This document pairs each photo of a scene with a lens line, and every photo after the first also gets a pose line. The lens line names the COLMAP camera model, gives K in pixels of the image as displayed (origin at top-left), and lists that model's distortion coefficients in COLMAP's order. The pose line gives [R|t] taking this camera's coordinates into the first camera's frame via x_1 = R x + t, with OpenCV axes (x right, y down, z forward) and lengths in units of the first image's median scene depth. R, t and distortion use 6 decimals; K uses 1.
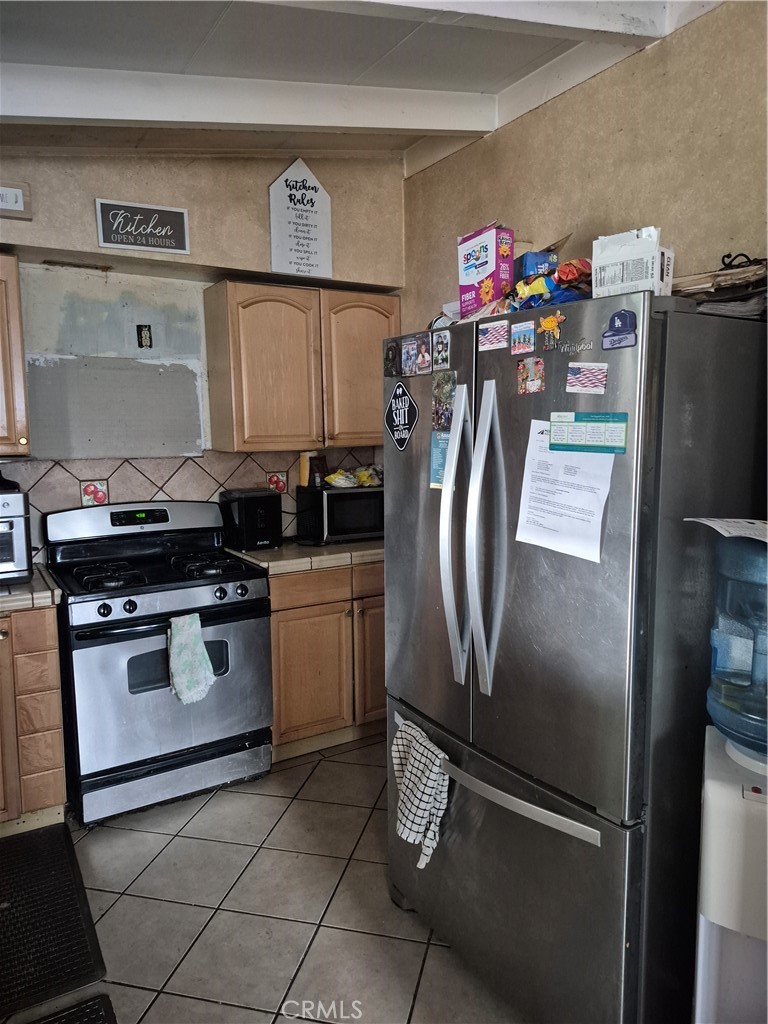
lens RADIAL K [[709.1, 0, 387.1], [0, 709.1, 507.4], [0, 0, 1]] dist [0.117216, -0.165341]
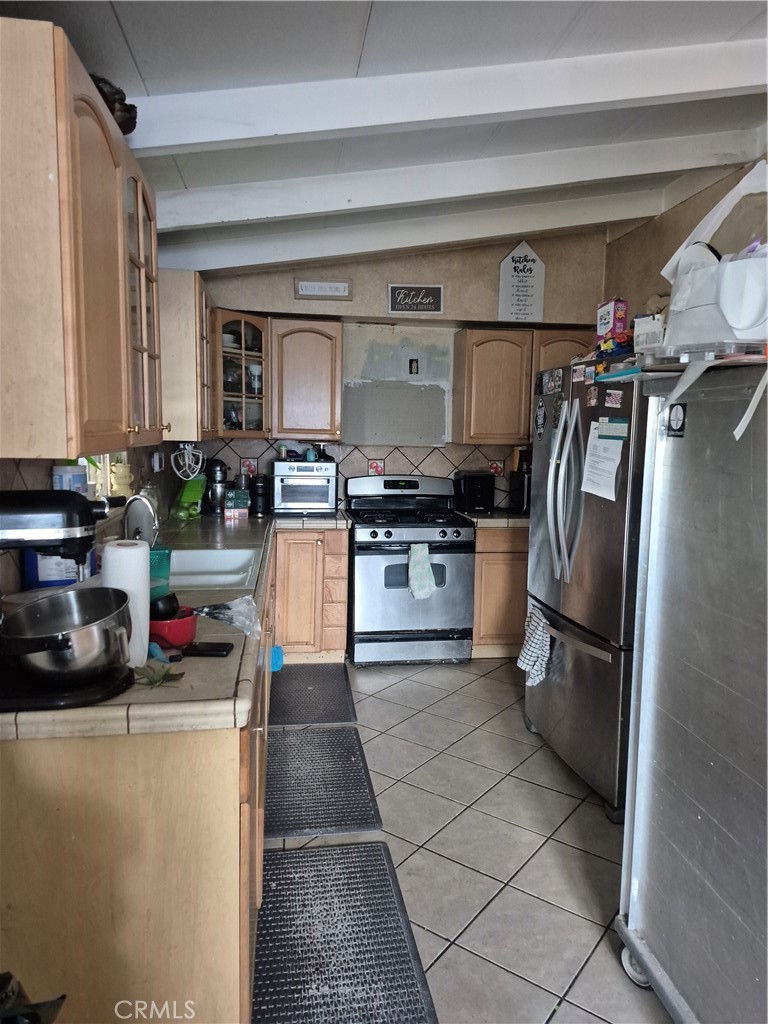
lens RADIAL K [[709.1, 0, 387.1], [0, 709.1, 507.4], [0, 0, 1]] dist [0.117216, -0.165341]
pose [[0.920376, 0.066658, -0.385311, 0.242890], [-0.070972, 0.997474, 0.003033, 0.067396], [0.384539, 0.024555, 0.922782, -0.463952]]
